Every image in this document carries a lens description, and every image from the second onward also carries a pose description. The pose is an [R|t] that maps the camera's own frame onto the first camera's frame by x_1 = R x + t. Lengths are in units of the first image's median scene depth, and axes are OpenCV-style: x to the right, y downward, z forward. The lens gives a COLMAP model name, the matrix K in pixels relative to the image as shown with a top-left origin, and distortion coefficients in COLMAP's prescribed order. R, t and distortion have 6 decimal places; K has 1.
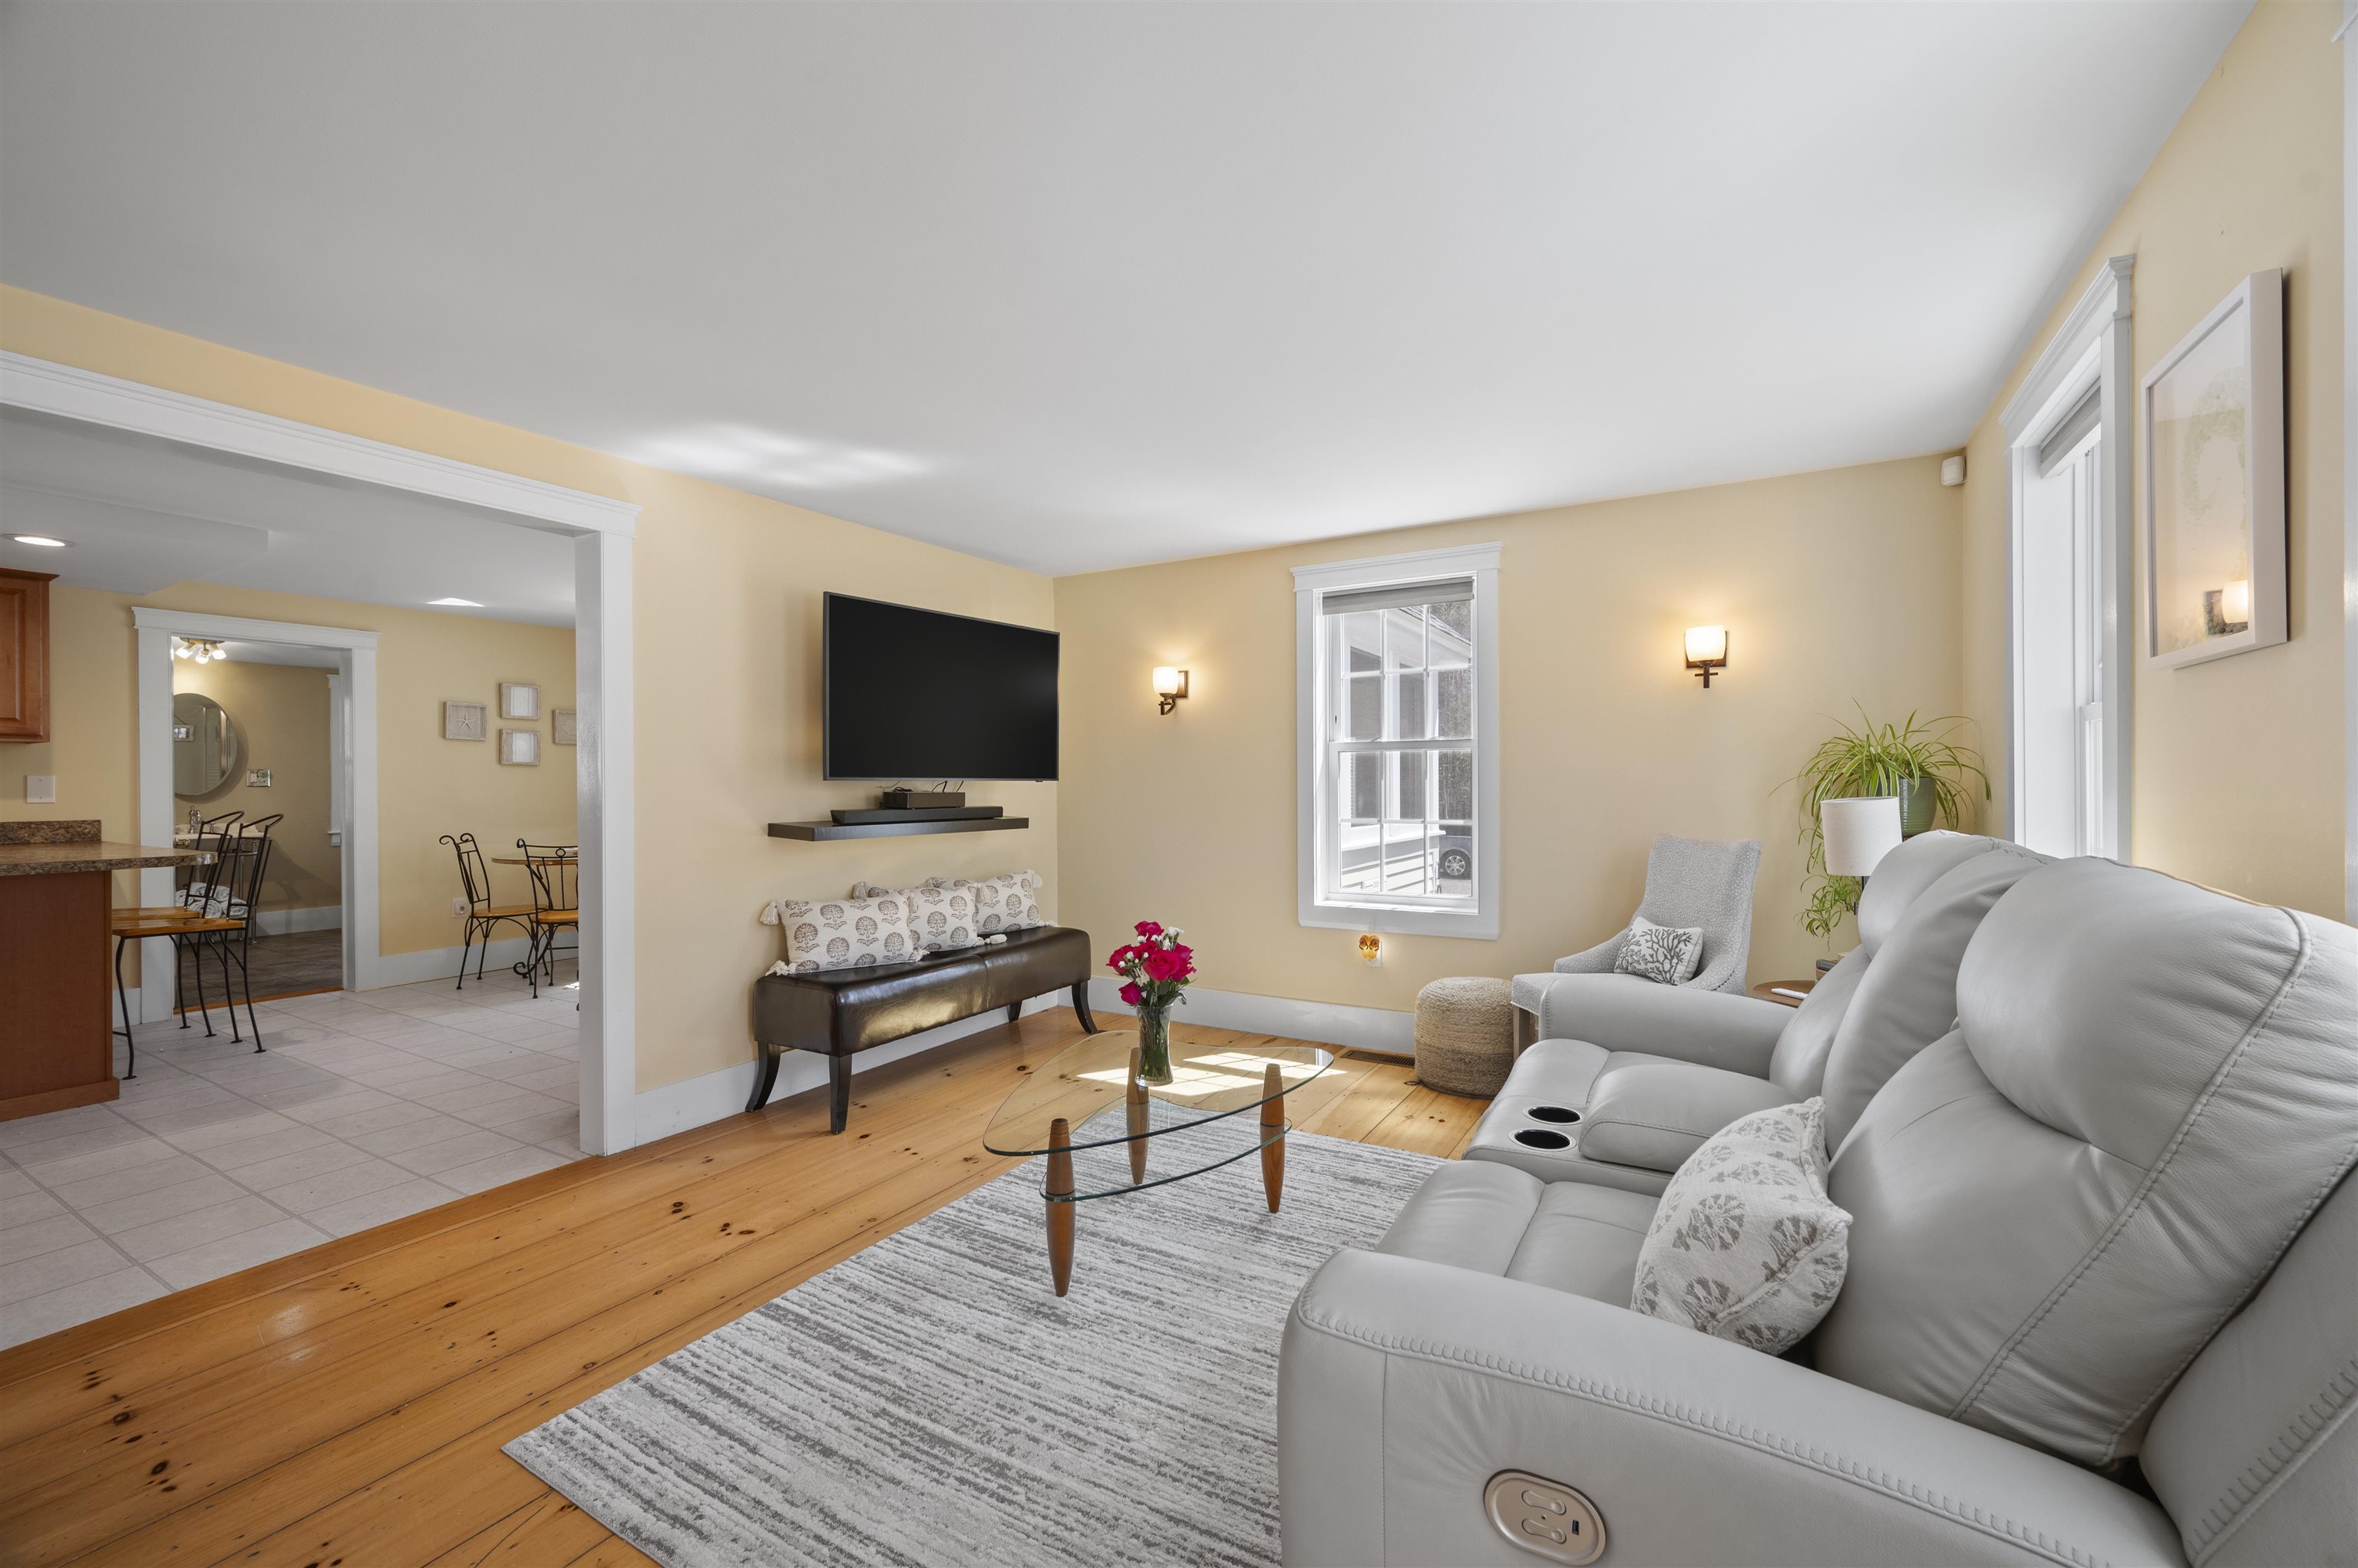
lens RADIAL K [[973.3, 0, 1190.8], [0, 973.3, 791.8], [0, 0, 1]] dist [-0.003683, -0.000605]
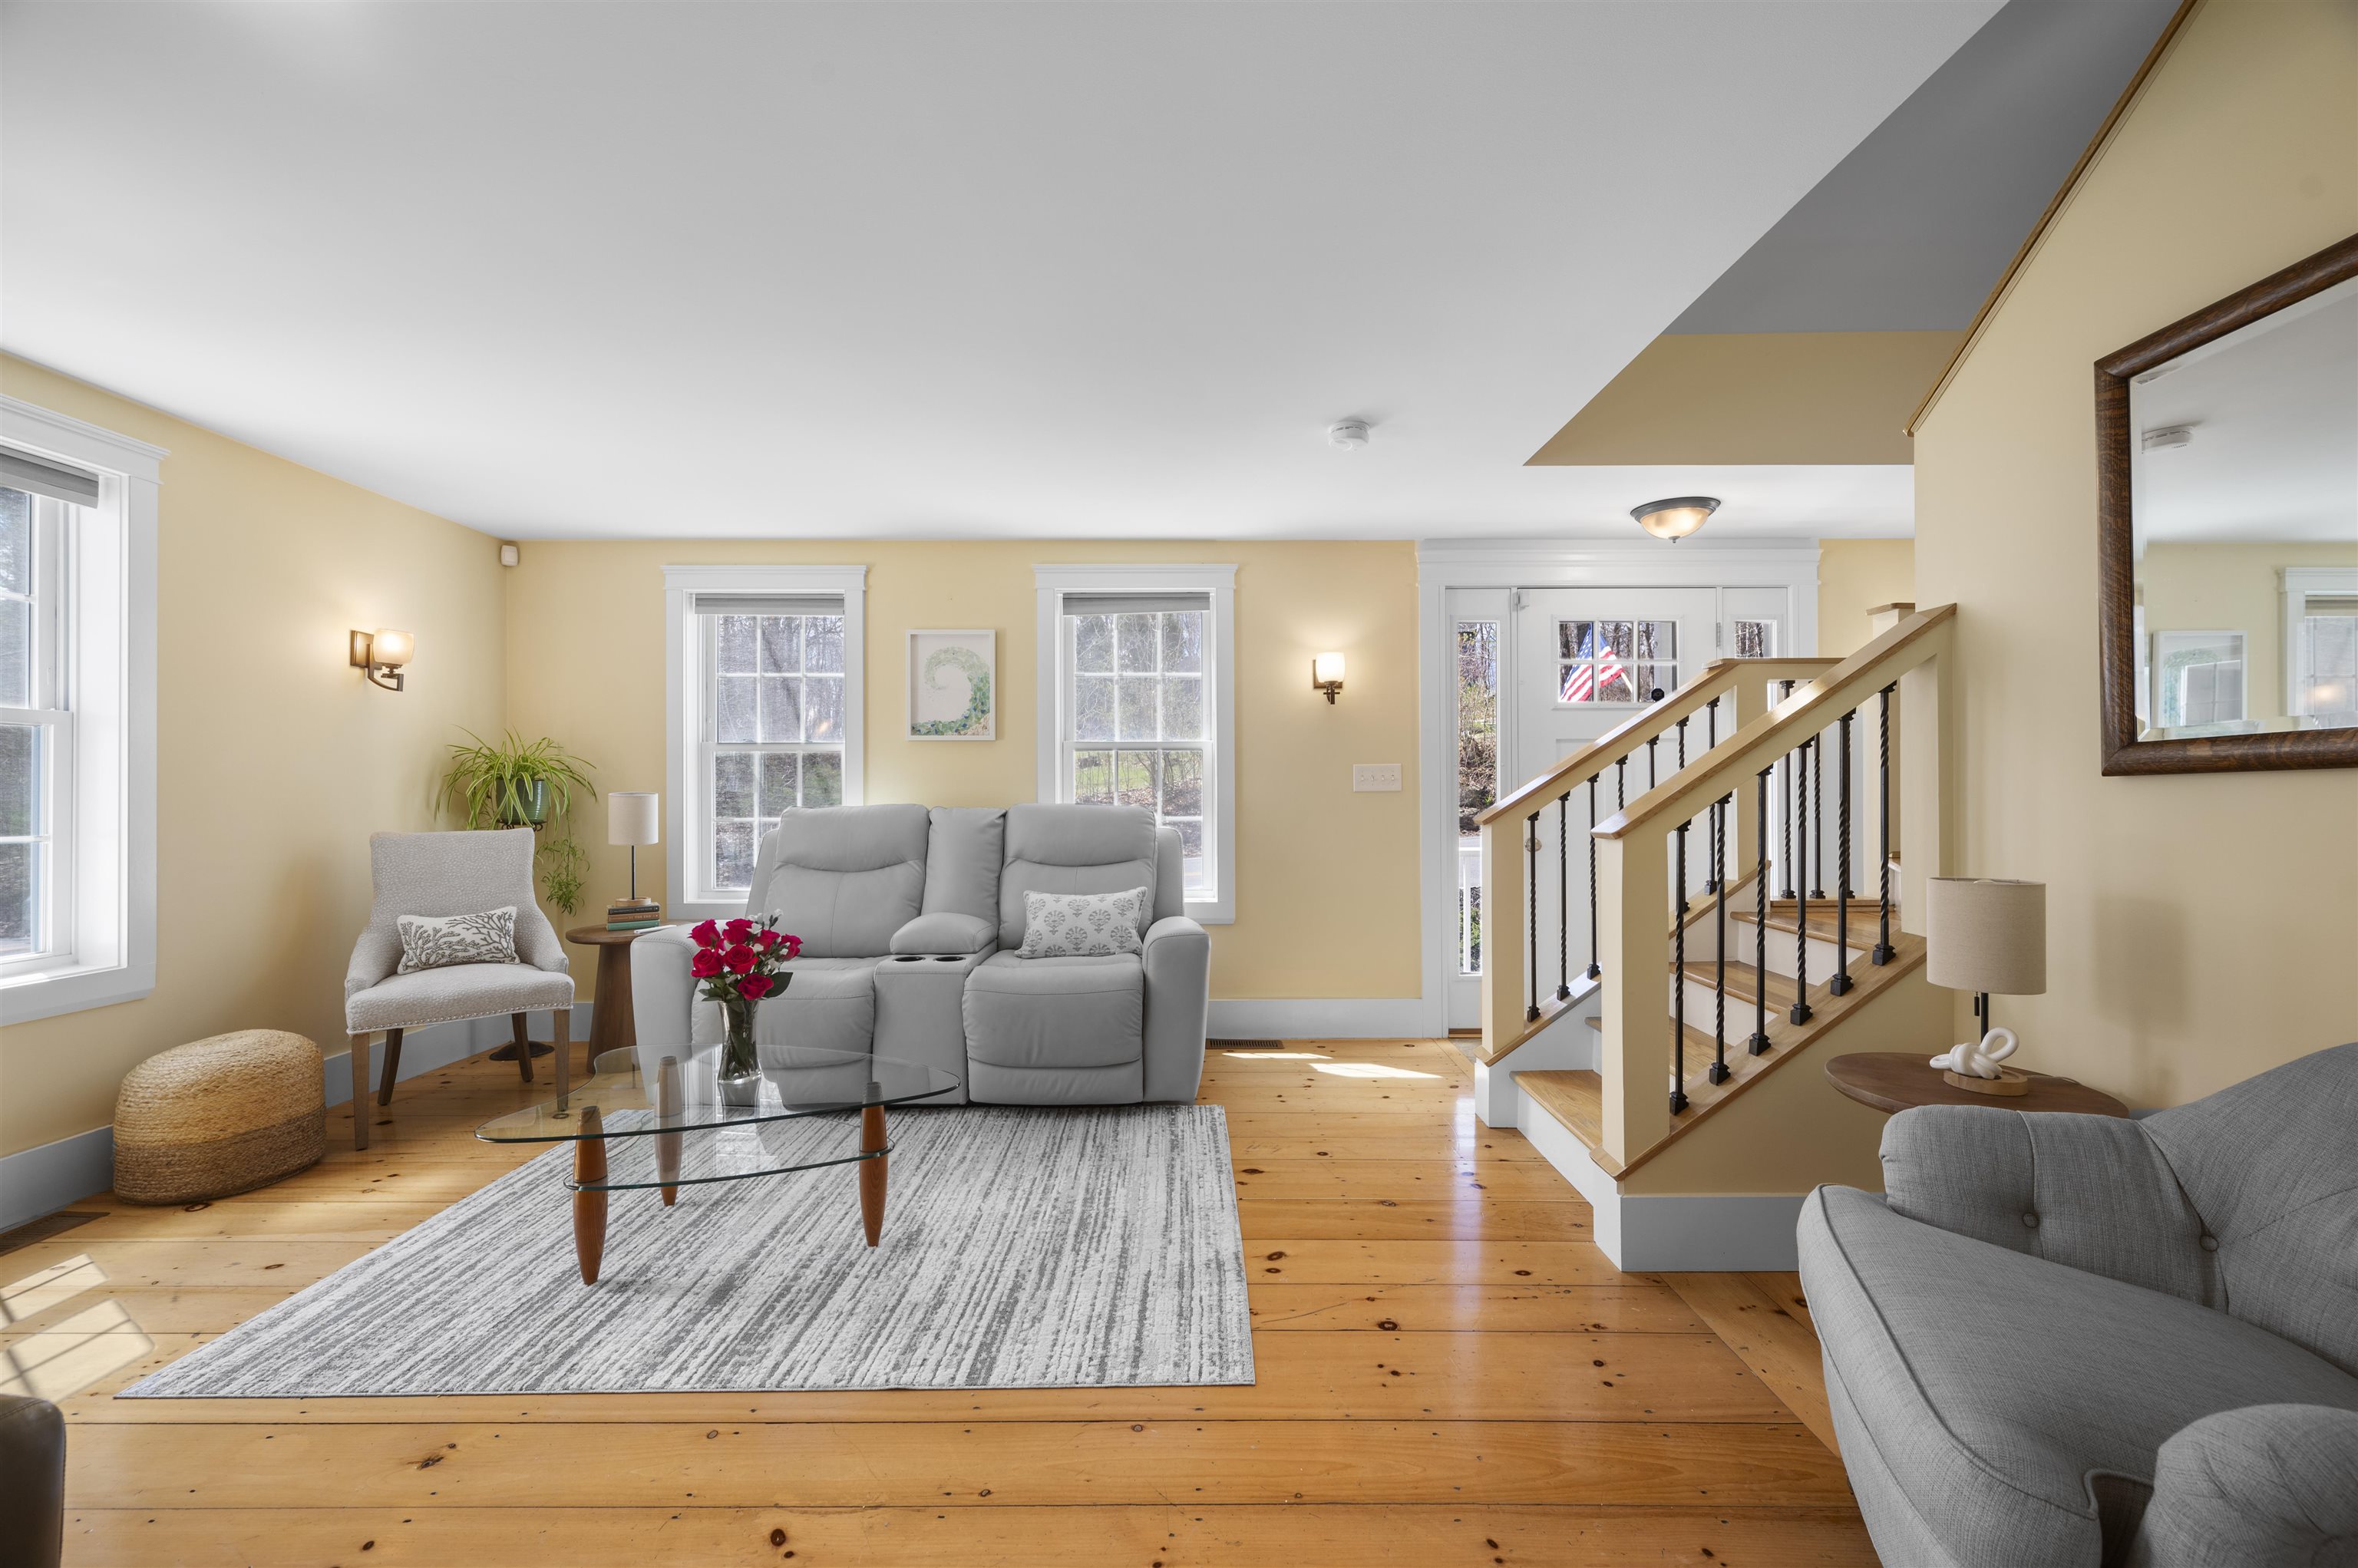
lens RADIAL K [[973.3, 0, 1200.1], [0, 973.3, 786.7], [0, 0, 1]] dist [-0.003683, -0.000605]
pose [[-0.519591, 0.010416, 0.854352, -1.388948], [0.015479, 0.999876, -0.002776, 0.019786], [-0.854275, 0.011782, -0.519688, 1.387849]]
